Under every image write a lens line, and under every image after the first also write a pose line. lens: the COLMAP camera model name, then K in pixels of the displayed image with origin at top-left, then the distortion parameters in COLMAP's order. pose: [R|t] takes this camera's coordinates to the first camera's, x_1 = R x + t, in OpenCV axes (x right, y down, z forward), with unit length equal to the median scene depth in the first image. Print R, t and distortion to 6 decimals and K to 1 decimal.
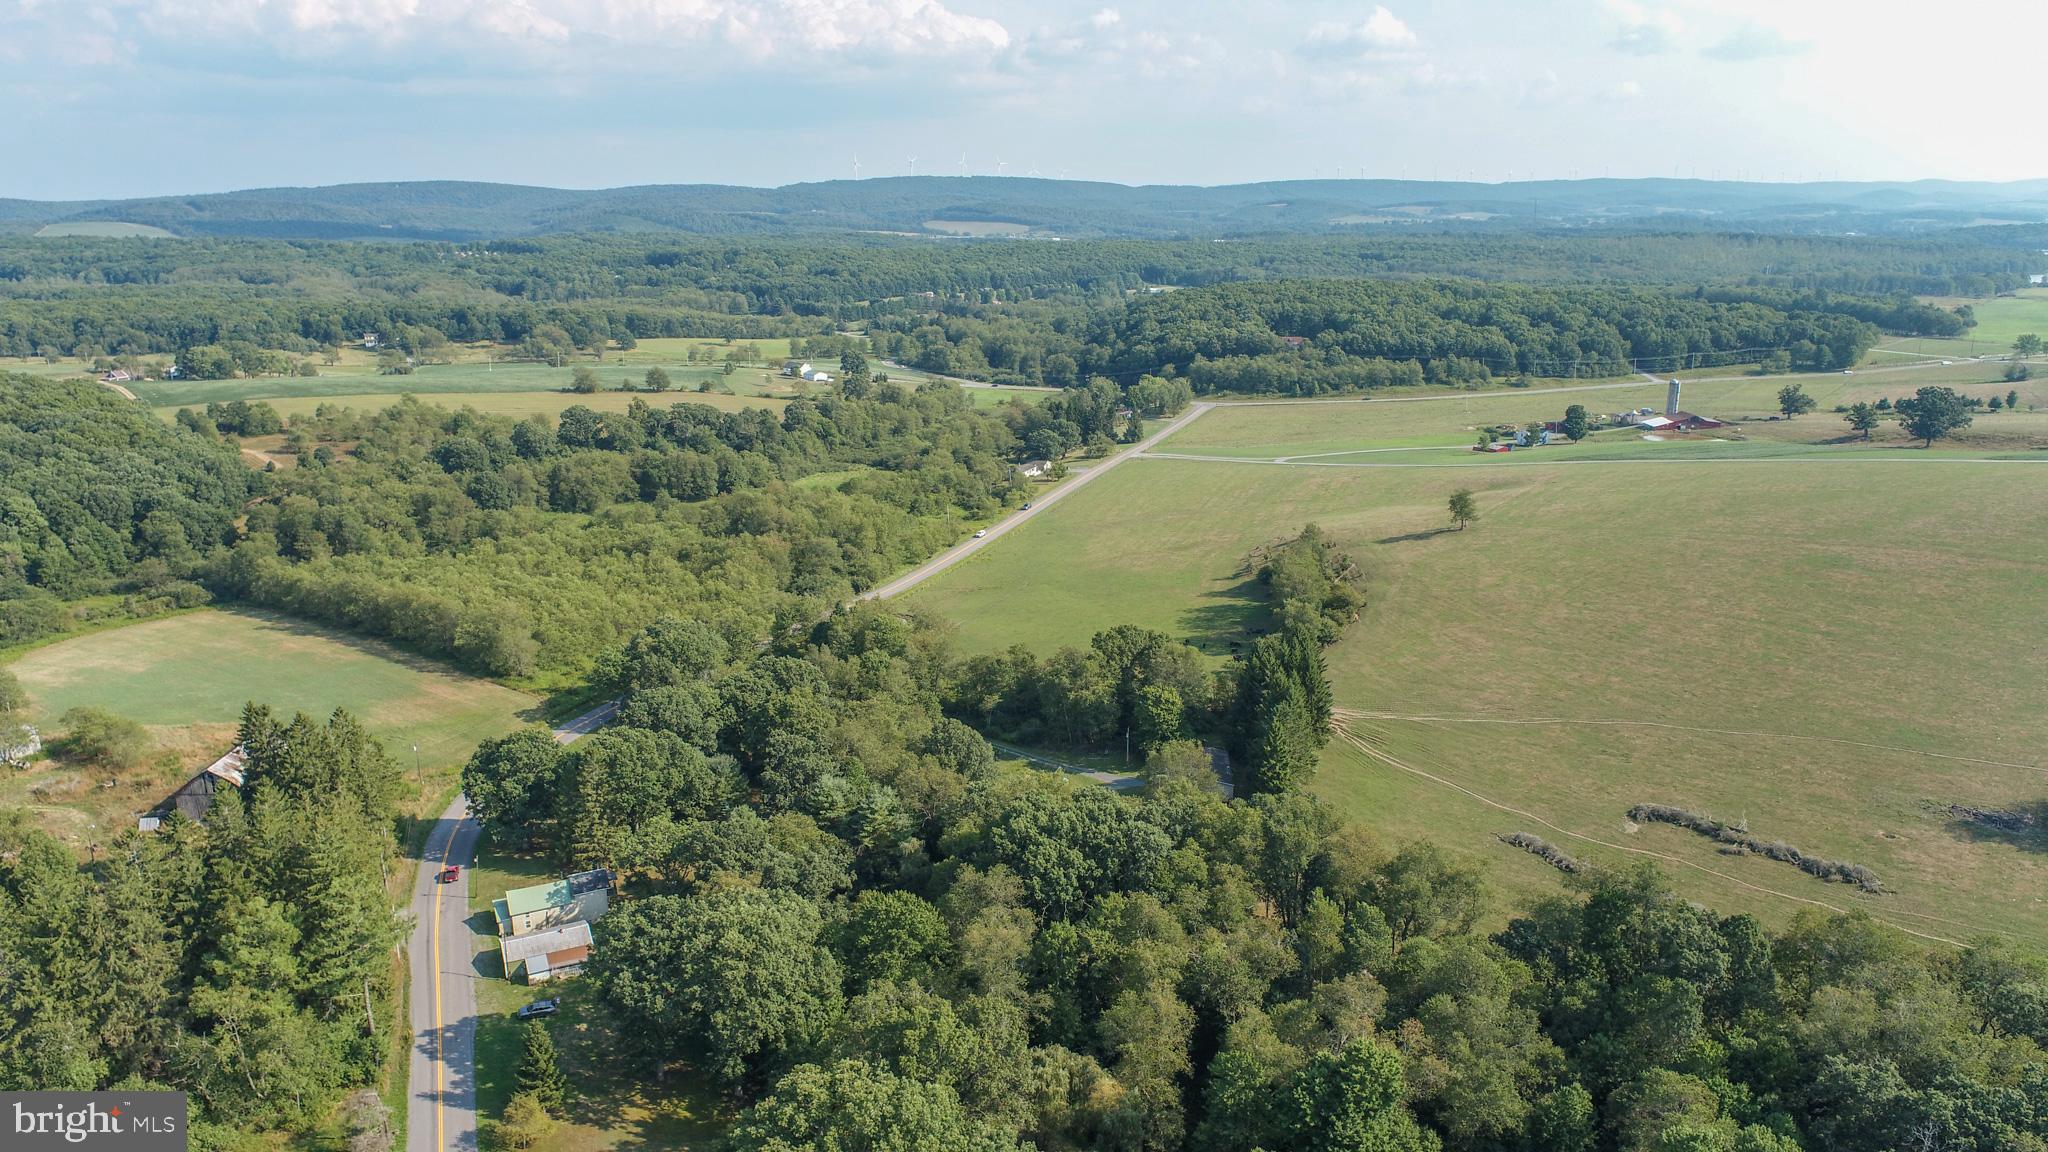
lens RADIAL K [[1381.6, 0, 1023.0], [0, 1381.6, 570.0], [0, 0, 1]] dist [-0.014018, 0.008618]
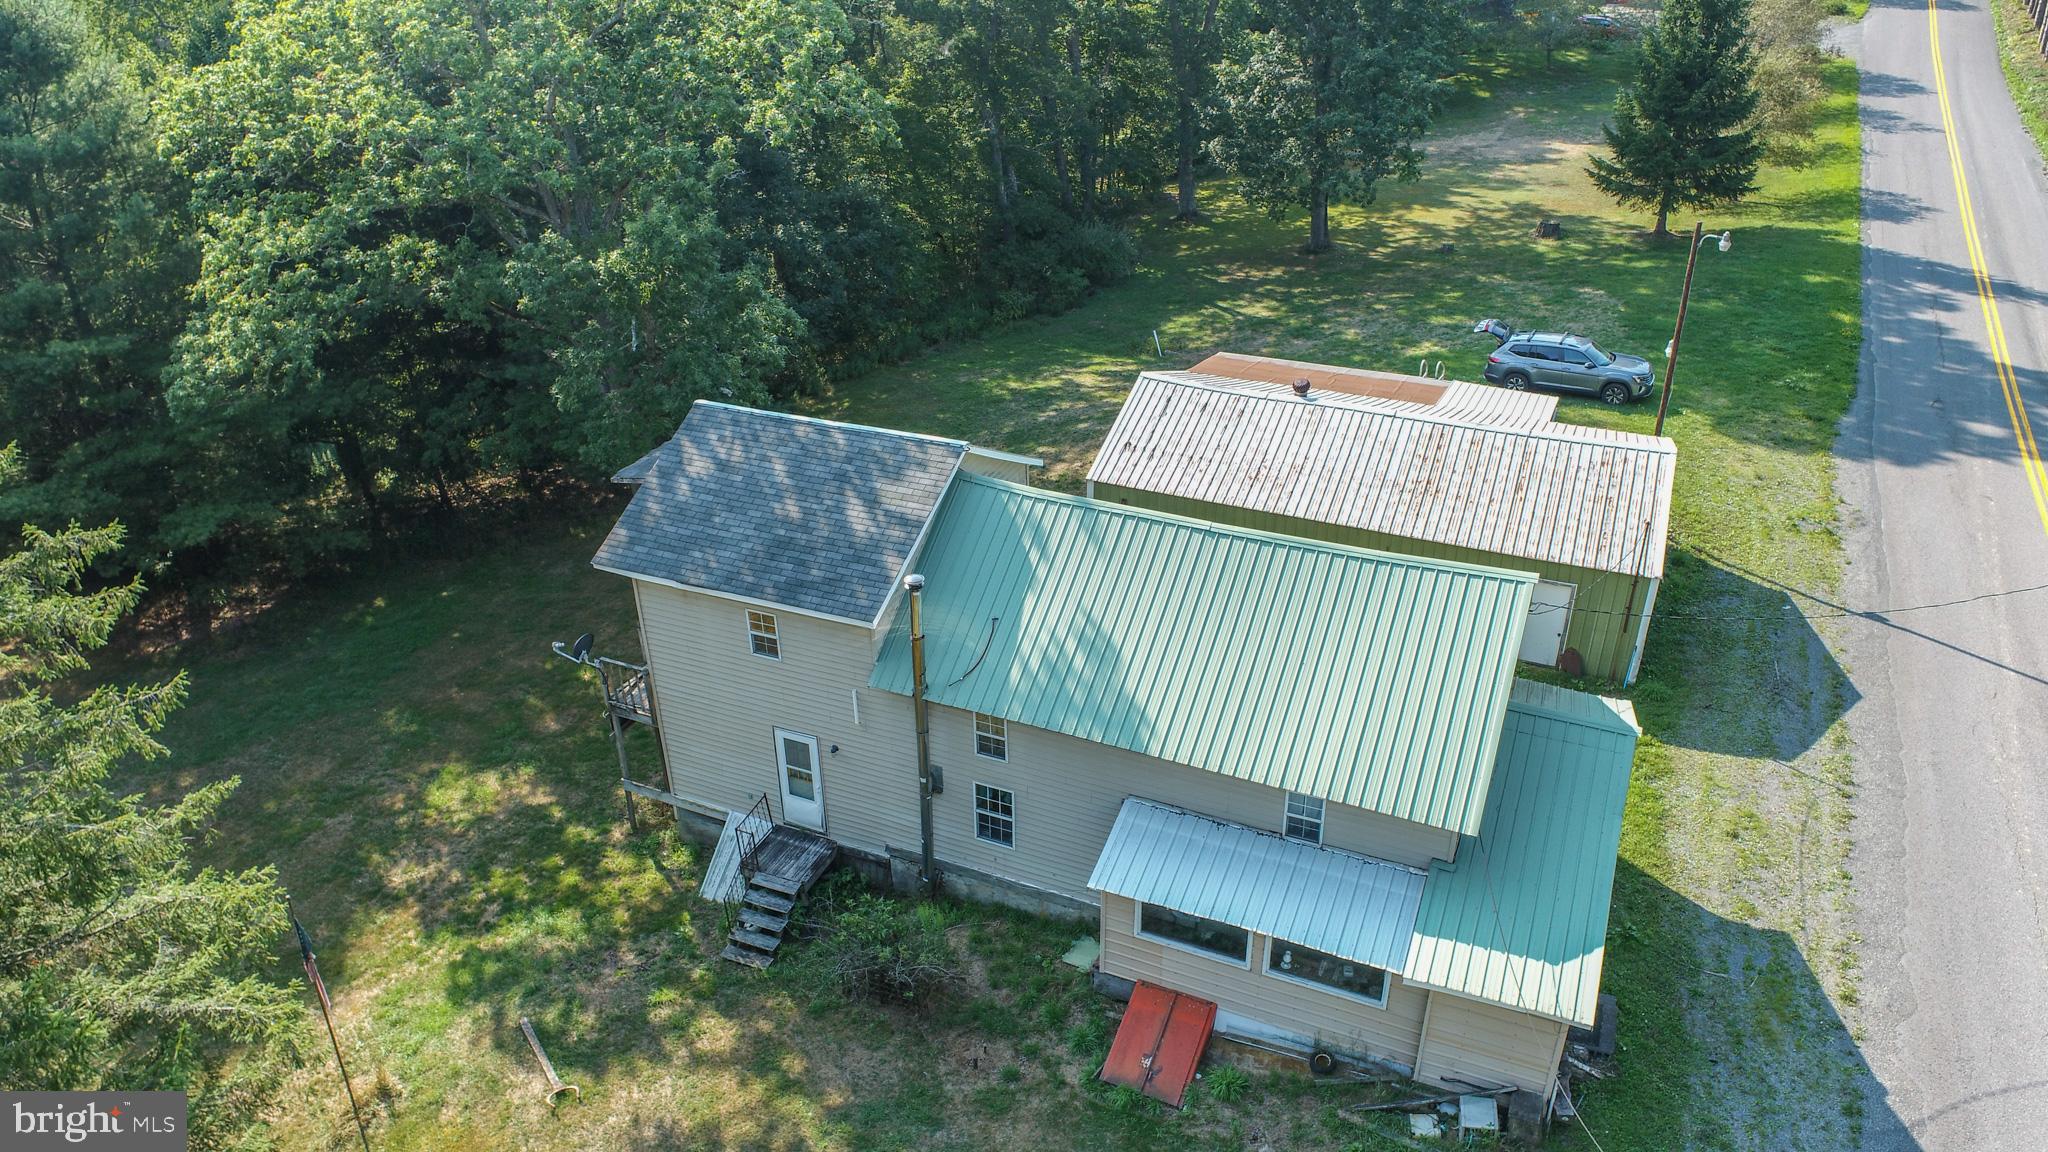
lens RADIAL K [[1390.5, 0, 1024.0], [0, 1390.5, 576.0], [0, 0, 1]] dist [-0.014539, 0.001983]
pose [[-0.642488, -0.355442, 0.678874, -0.369690], [0.197028, 0.779508, 0.594599, 0.153338], [-0.740533, 0.515780, -0.430792, 0.945461]]
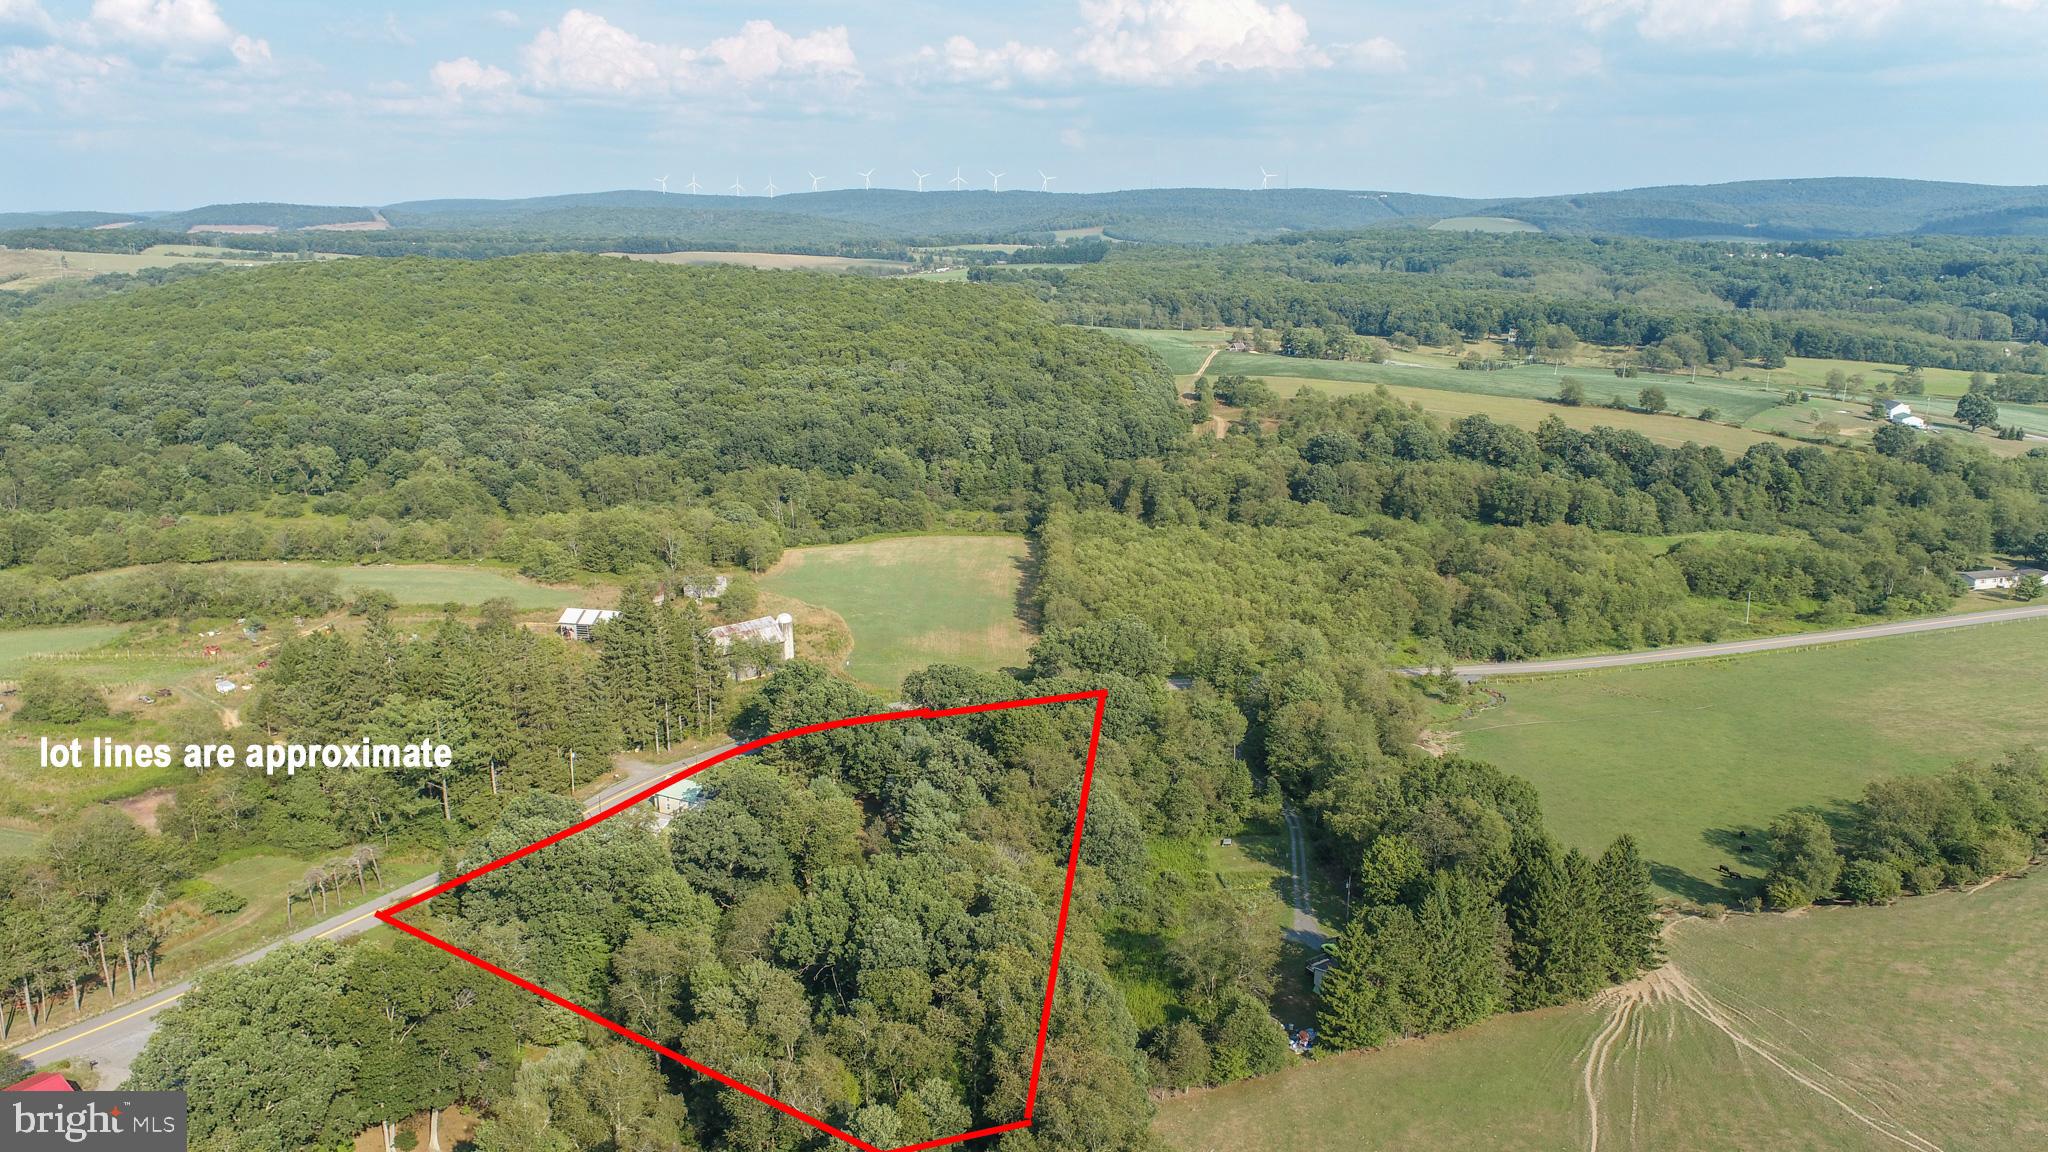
lens RADIAL K [[1381.6, 0, 1023.0], [0, 1381.6, 570.0], [0, 0, 1]] dist [-0.014018, 0.008618]
pose [[0.598552, 0.204680, -0.774494, 0.632327], [-0.203484, 0.973944, 0.100132, -0.113060], [0.774810, 0.097663, 0.624606, 0.412399]]
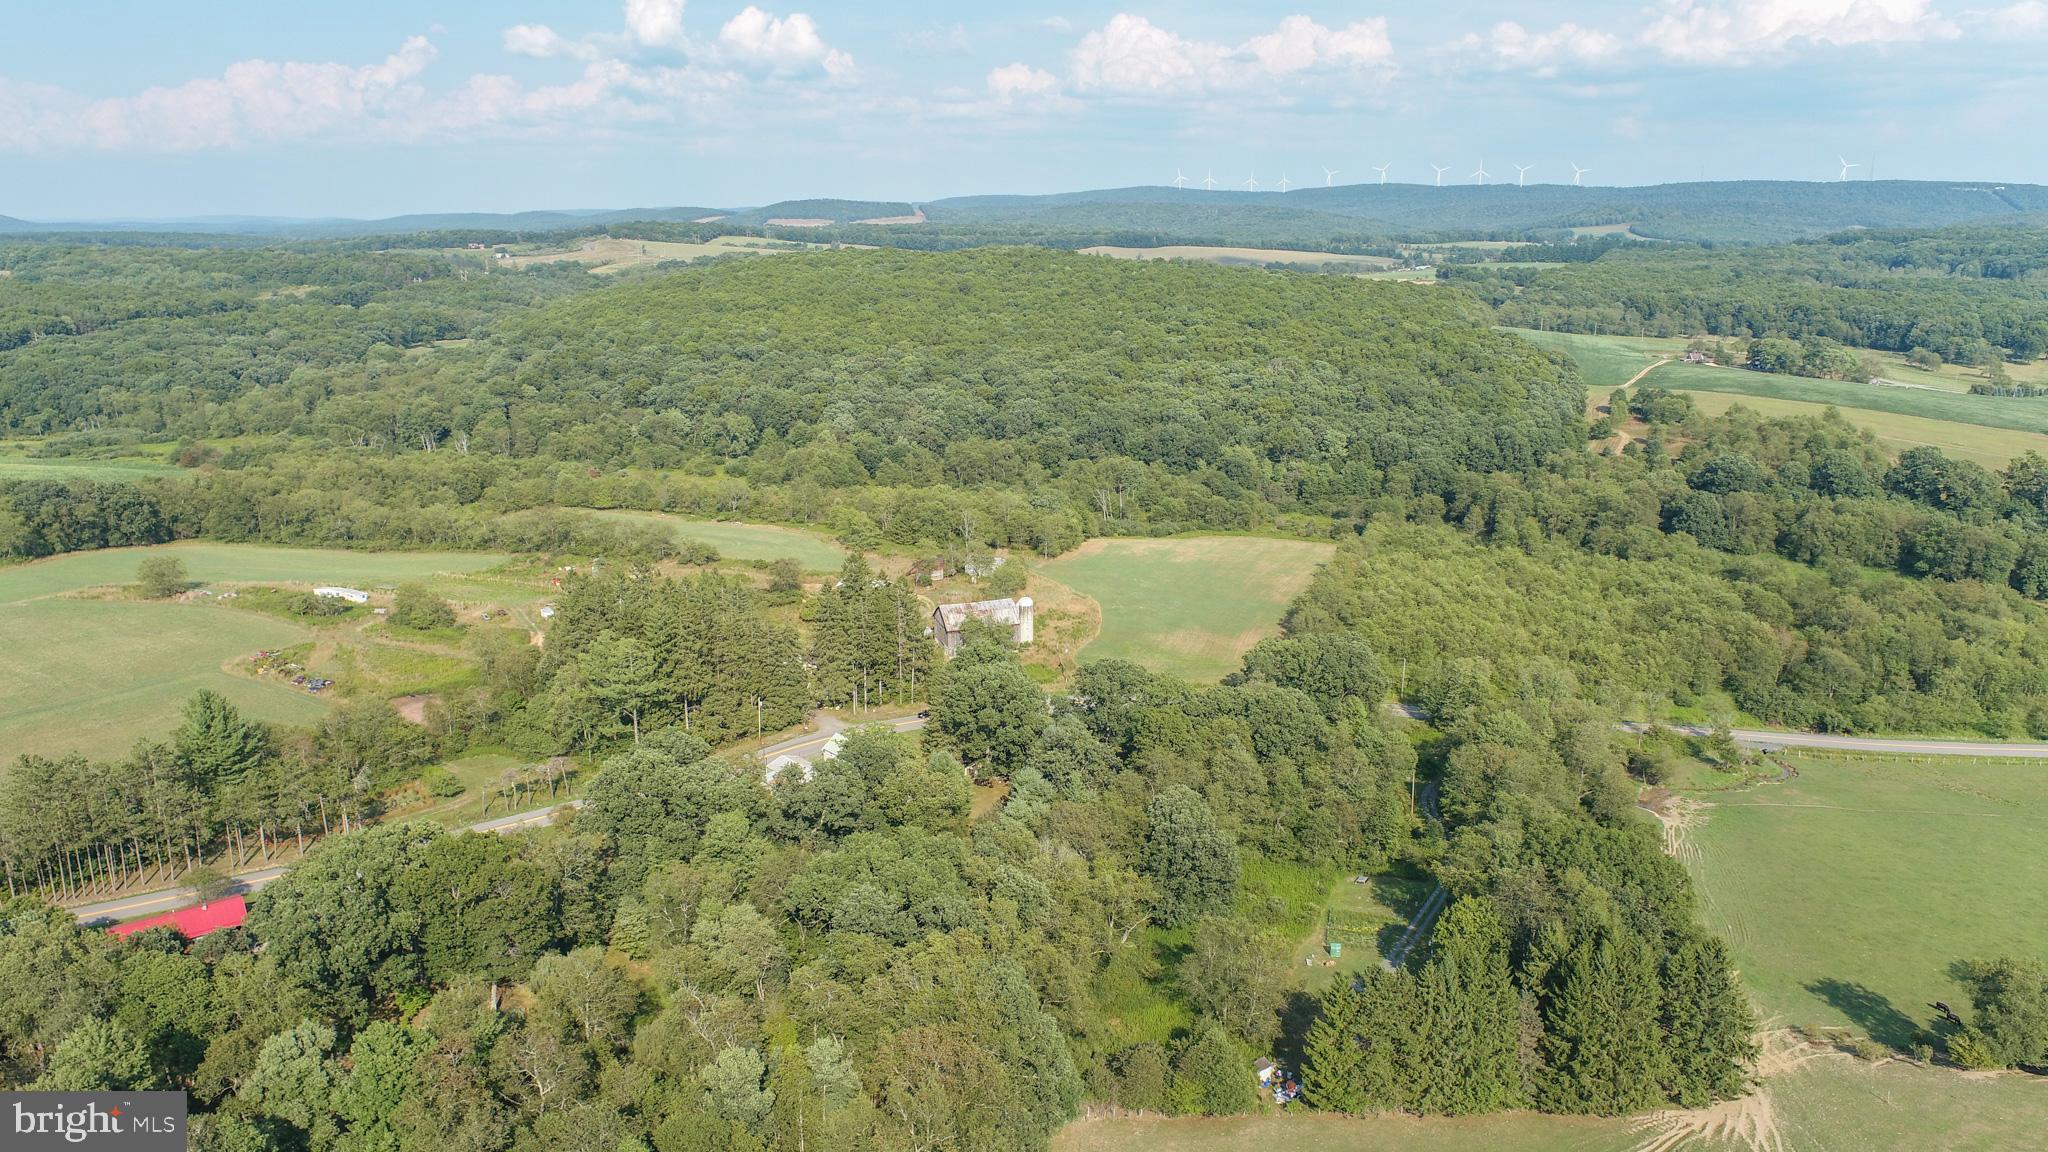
lens RADIAL K [[1381.6, 0, 1023.0], [0, 1381.6, 570.0], [0, 0, 1]] dist [-0.014018, 0.008618]
pose [[0.277418, 0.246909, -0.928480, 0.750822], [-0.240500, 0.953490, 0.181702, -0.171491], [0.930161, 0.172892, 0.323897, 0.632431]]
